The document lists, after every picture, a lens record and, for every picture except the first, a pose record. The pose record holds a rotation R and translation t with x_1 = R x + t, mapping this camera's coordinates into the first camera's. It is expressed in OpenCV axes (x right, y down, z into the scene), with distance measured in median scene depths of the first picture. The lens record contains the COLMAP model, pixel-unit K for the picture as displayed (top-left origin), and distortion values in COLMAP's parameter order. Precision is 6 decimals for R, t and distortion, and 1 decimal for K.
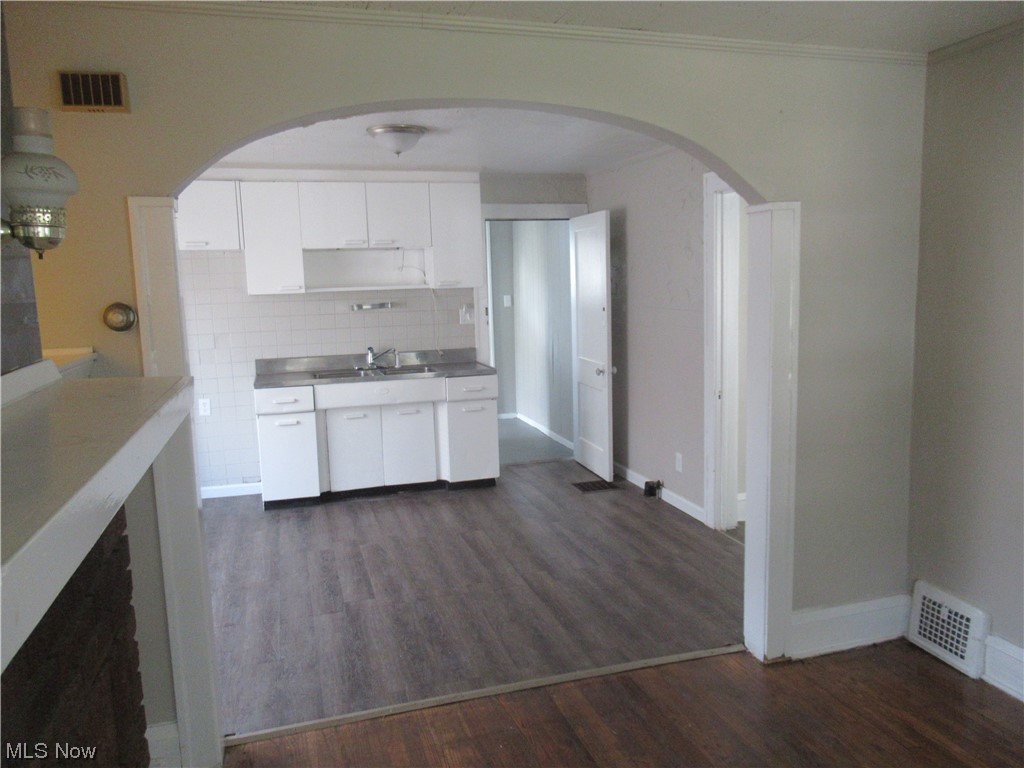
lens RADIAL K [[760.8, 0, 514.1], [0, 760.8, 384.7], [0, 0, 1]] dist [-0.009263, 0.006260]
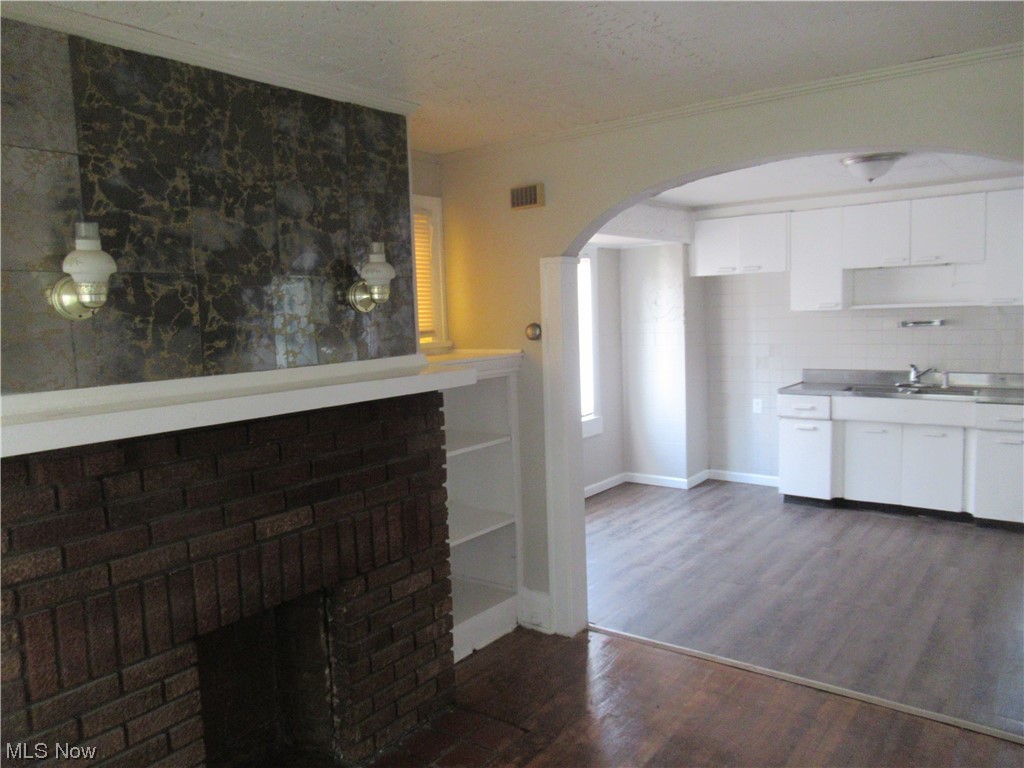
lens RADIAL K [[760.8, 0, 514.9], [0, 760.8, 382.8], [0, 0, 1]] dist [-0.009263, 0.006260]
pose [[0.591322, 0.086960, -0.801733, 0.333149], [-0.094749, 0.994775, 0.038015, -0.016355], [0.800850, 0.053484, 0.596472, -0.000329]]
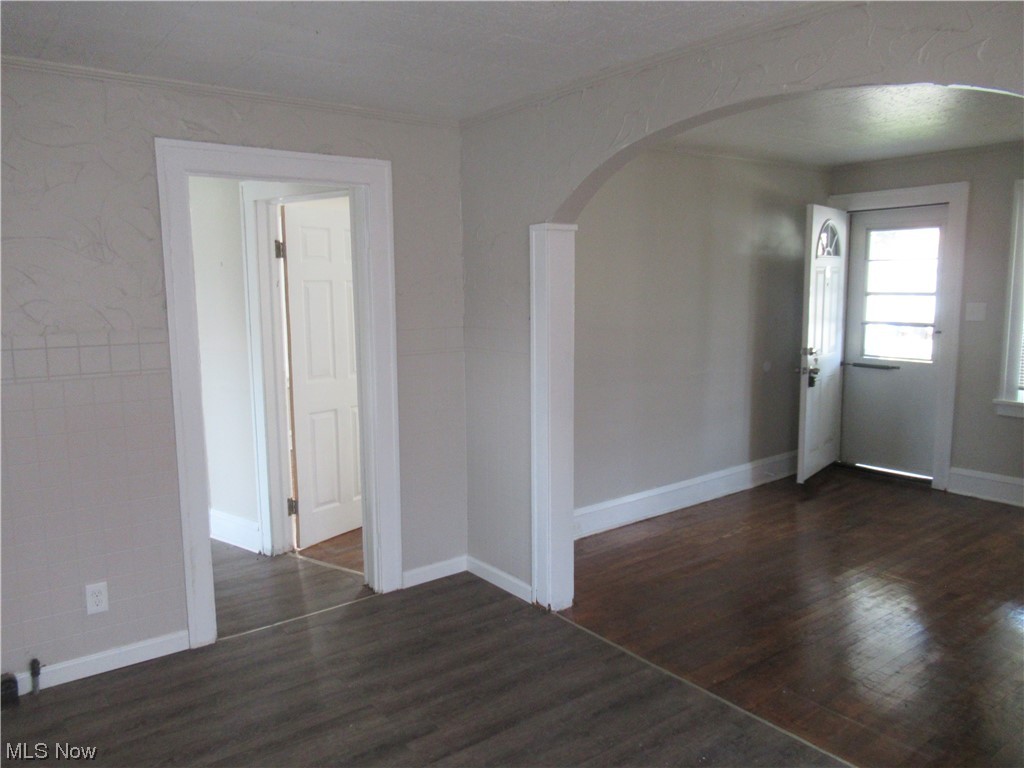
lens RADIAL K [[760.8, 0, 513.1], [0, 760.8, 383.0], [0, 0, 1]] dist [-0.009263, 0.006260]
pose [[-0.337030, -0.090311, 0.937153, -0.437835], [0.152848, 0.976935, 0.149113, -0.102363], [-0.929004, 0.193497, -0.315452, 0.834990]]
